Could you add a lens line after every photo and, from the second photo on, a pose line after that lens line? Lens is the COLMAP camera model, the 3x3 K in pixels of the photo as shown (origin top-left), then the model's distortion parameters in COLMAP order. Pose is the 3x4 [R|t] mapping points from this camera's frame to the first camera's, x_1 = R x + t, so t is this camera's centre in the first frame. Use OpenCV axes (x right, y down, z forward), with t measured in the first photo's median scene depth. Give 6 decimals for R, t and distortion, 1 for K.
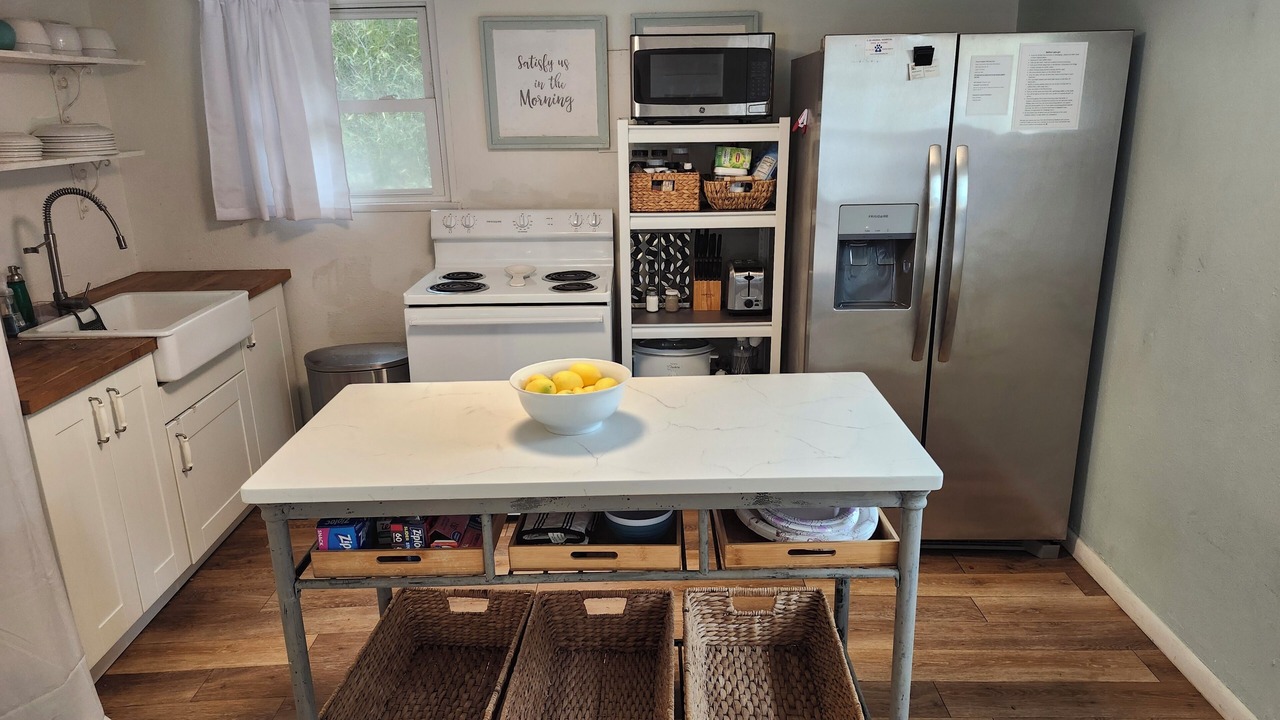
lens RADIAL K [[879.6, 0, 645.9], [0, 879.6, 374.4], [0, 0, 1]] dist [0.121270, -0.161541]
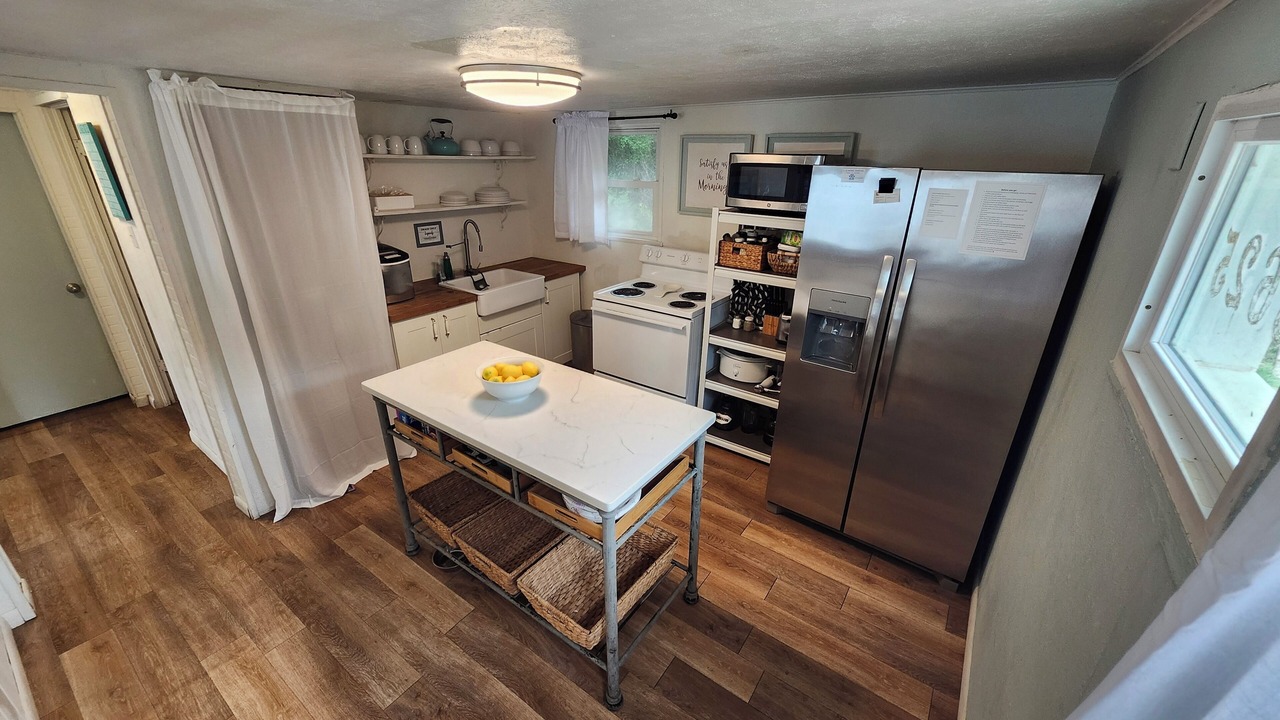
lens RADIAL K [[500.1, 0, 635.4], [0, 500.1, 360.2], [0, 0, 1]] dist [0.004254, -0.000322]
pose [[0.813107, 0.248310, -0.526497, 0.370261], [-0.196907, 0.968465, 0.152656, -0.125178], [0.547800, -0.020455, 0.836359, 0.168217]]
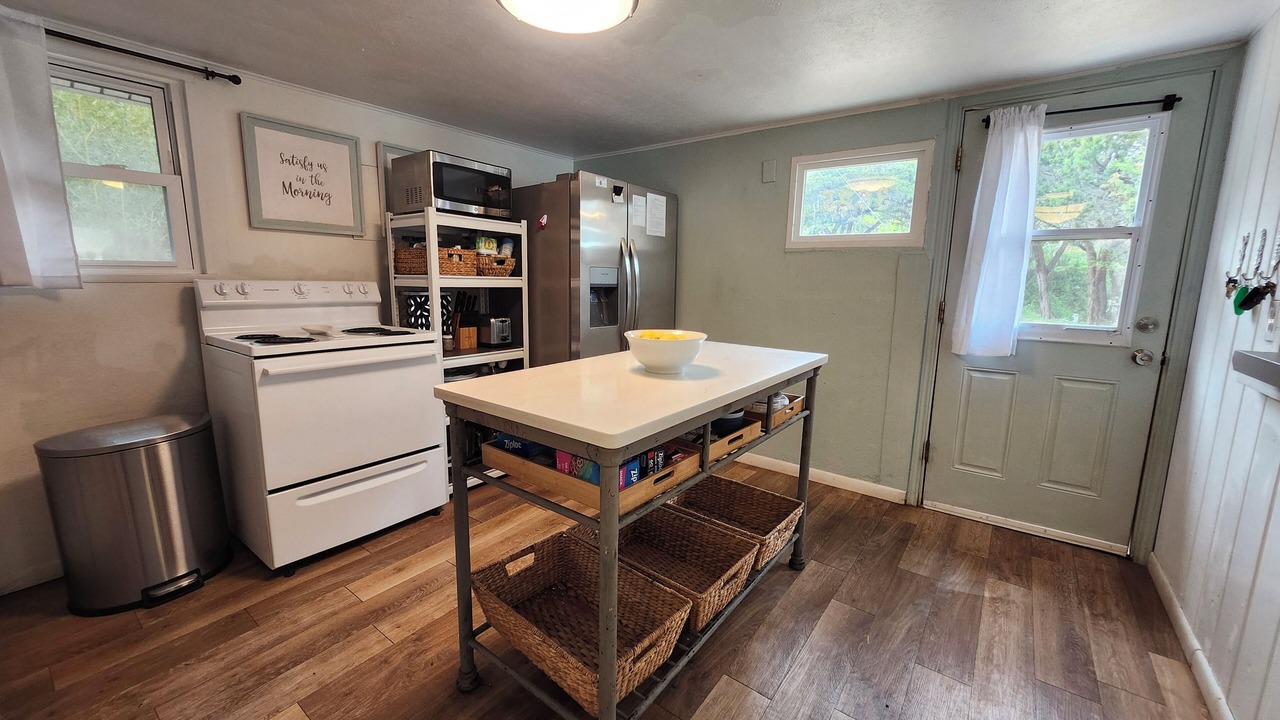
lens RADIAL K [[500.1, 0, 635.4], [0, 500.1, 360.2], [0, 0, 1]] dist [0.004254, -0.000322]
pose [[0.609761, -0.102224, 0.785965, -0.444479], [0.207999, 0.977530, -0.034229, 0.034755], [-0.764806, 0.184352, 0.617322, 0.308229]]
